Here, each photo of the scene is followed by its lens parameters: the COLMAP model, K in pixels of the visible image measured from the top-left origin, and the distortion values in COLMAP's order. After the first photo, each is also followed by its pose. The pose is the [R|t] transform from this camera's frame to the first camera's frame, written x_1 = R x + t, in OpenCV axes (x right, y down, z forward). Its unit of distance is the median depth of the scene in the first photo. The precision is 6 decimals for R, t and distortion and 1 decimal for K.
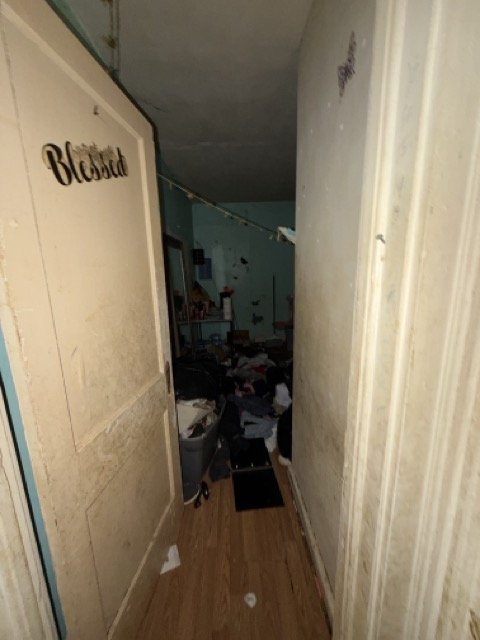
lens RADIAL K [[253.9, 0, 240.9], [0, 253.9, 319.6], [0, 0, 1]] dist [-0.001306, 0.000340]
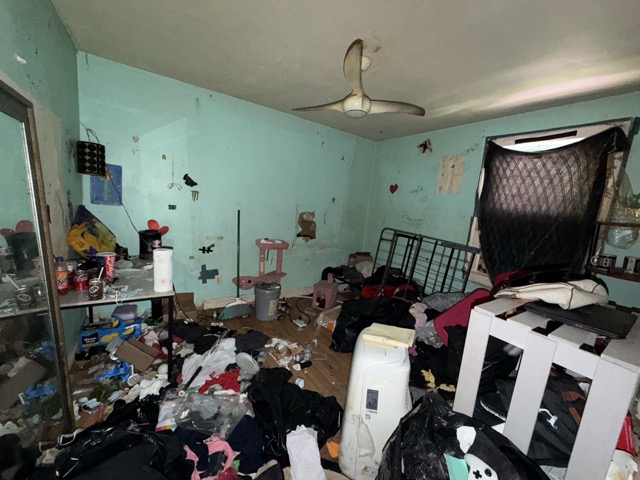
lens RADIAL K [[253.9, 0, 319.5], [0, 253.9, 238.7], [0, 0, 1]] dist [-0.001306, 0.000340]
pose [[0.838904, 0.025777, 0.543669, -0.054973], [-0.009071, 0.999401, -0.033388, -0.076121], [-0.544204, 0.023078, 0.838635, 0.332224]]
